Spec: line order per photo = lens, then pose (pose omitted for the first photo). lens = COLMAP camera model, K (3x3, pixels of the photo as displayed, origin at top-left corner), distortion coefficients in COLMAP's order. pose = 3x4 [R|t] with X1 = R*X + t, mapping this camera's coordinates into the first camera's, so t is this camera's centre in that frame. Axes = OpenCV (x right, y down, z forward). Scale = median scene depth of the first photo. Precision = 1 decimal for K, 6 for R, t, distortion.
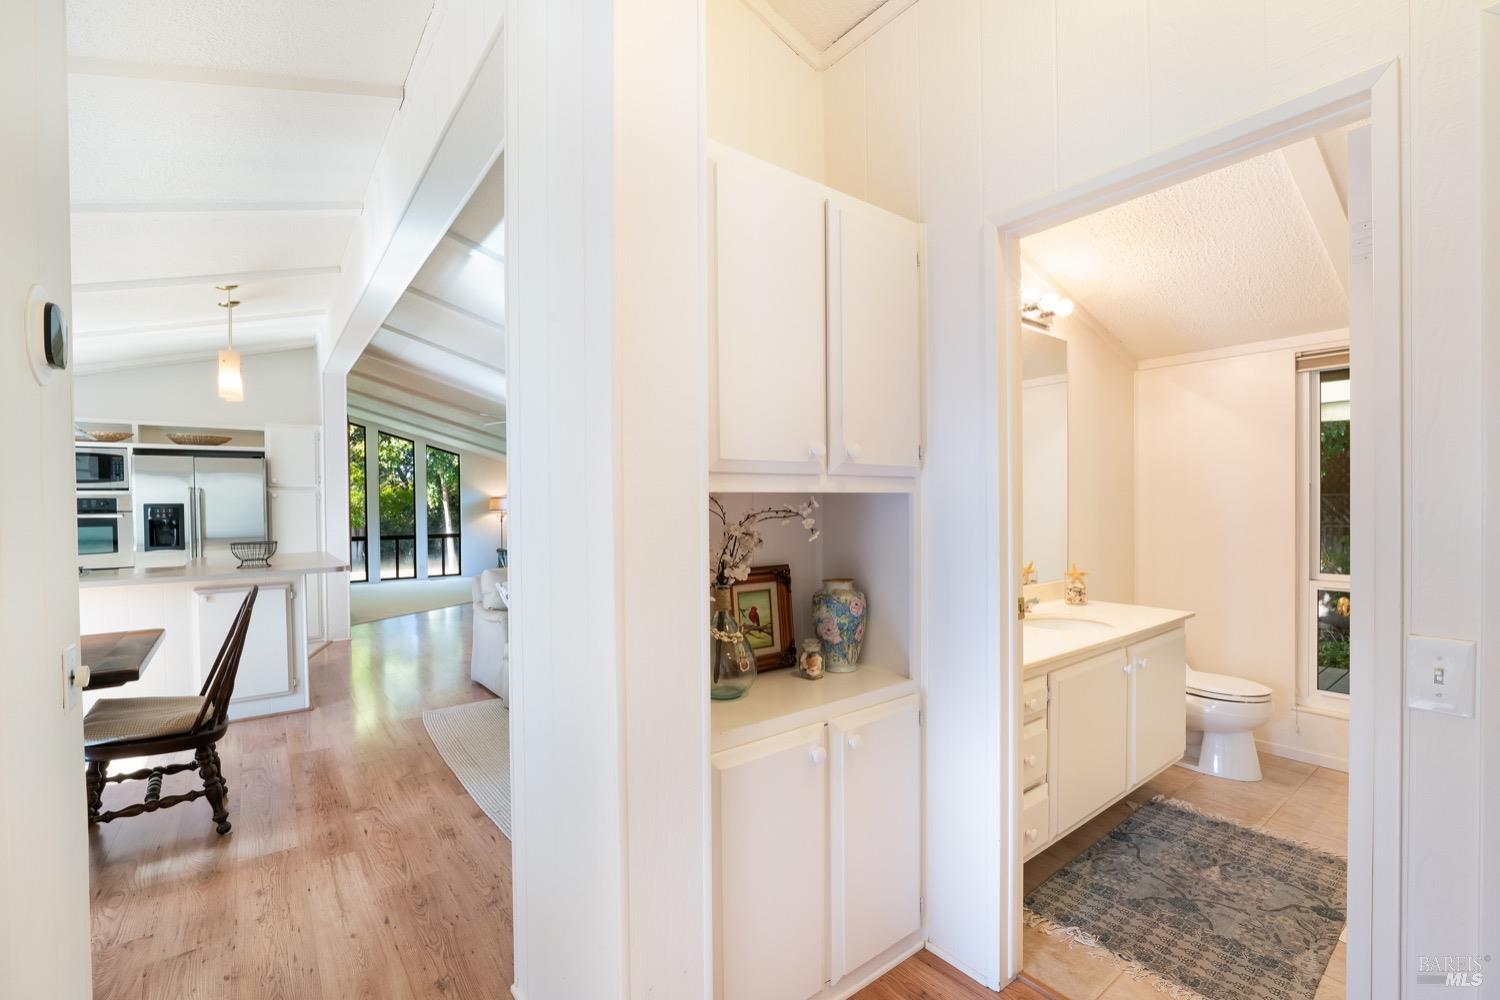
lens RADIAL K [[661.8, 0, 742.2], [0, 661.8, 511.9], [0, 0, 1]] dist [-0.016560, 0.001004]
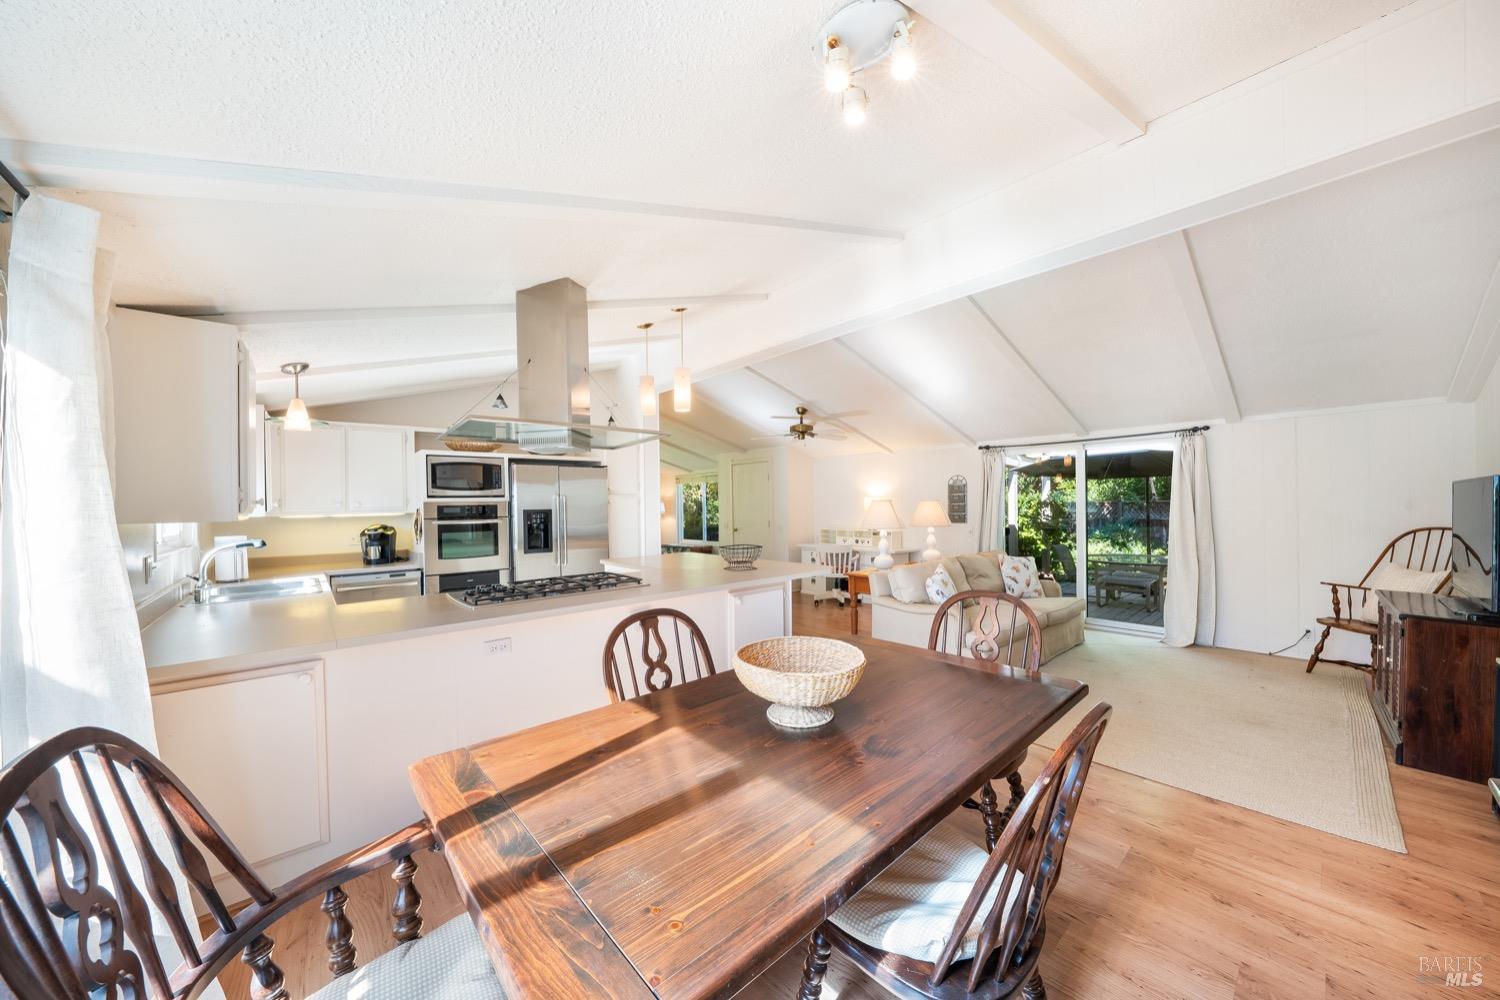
lens RADIAL K [[528.9, 0, 741.8], [0, 528.9, 508.3], [0, 0, 1]] dist [-0.002448, -0.000068]
pose [[0.997076, -0.005541, 0.076215, -0.564957], [0.005831, 0.999977, -0.003578, -0.008291], [-0.076193, 0.004012, 0.997085, 0.090100]]
